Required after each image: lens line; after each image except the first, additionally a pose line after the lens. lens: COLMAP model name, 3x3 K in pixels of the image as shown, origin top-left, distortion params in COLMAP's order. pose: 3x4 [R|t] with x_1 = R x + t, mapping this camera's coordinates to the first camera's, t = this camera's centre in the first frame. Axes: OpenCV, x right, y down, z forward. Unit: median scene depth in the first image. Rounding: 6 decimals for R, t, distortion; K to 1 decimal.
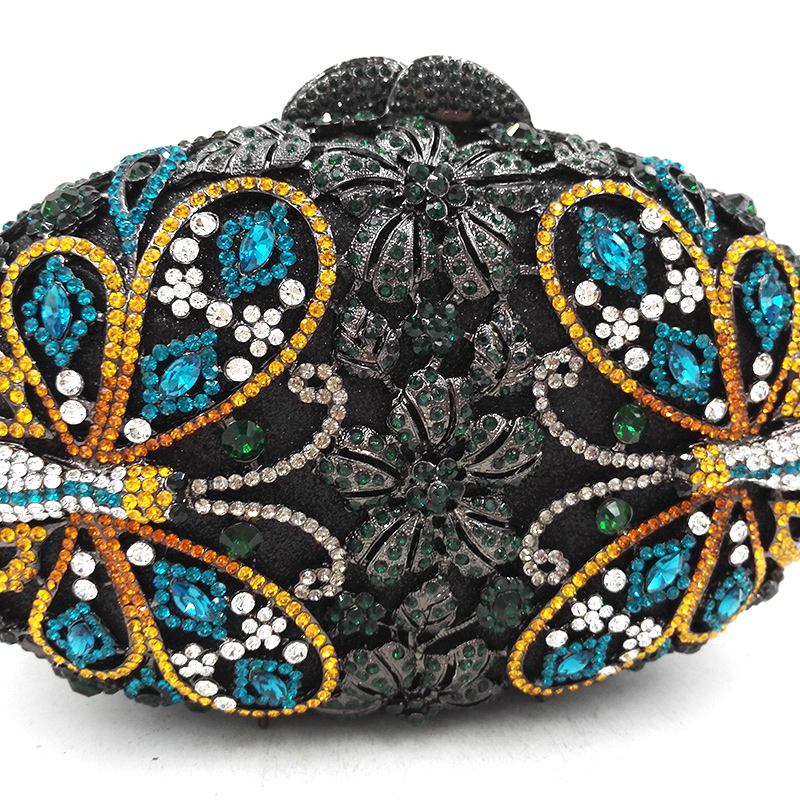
lens RADIAL K [[1049.3, 0, 315.6], [0, 1049.3, 398.0], [0, 0, 1]] dist [-0.026499, -0.047522]
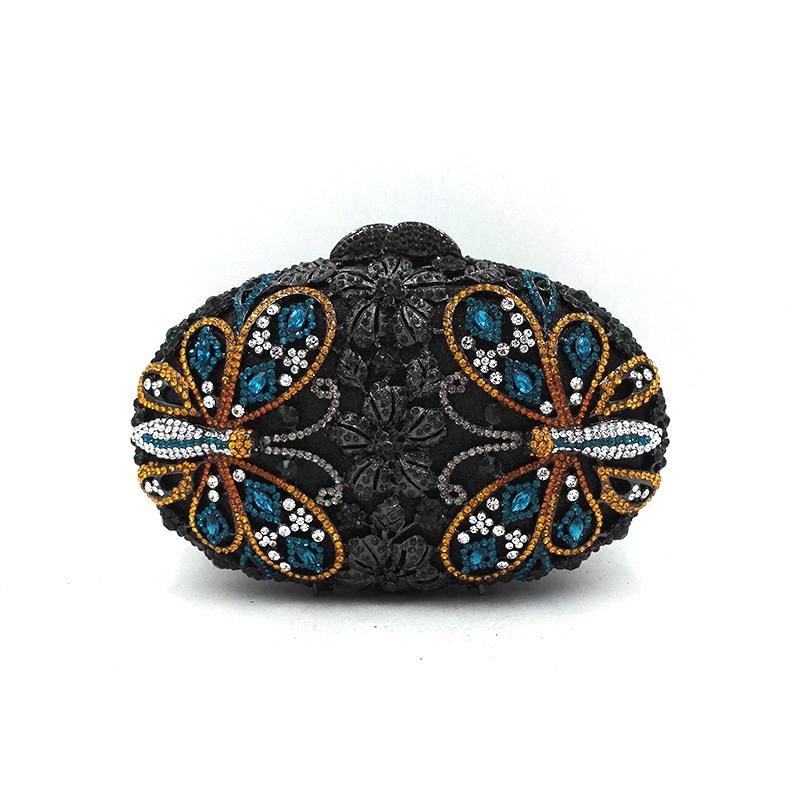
lens RADIAL K [[1049.3, 0, 315.6], [0, 1049.3, 398.0], [0, 0, 1]] dist [-0.026499, -0.047522]
pose [[0.957744, 0.005924, -0.287562, 0.528418], [-0.044782, 0.990667, -0.128740, 0.248008], [0.284115, 0.136178, 0.949070, -0.835144]]
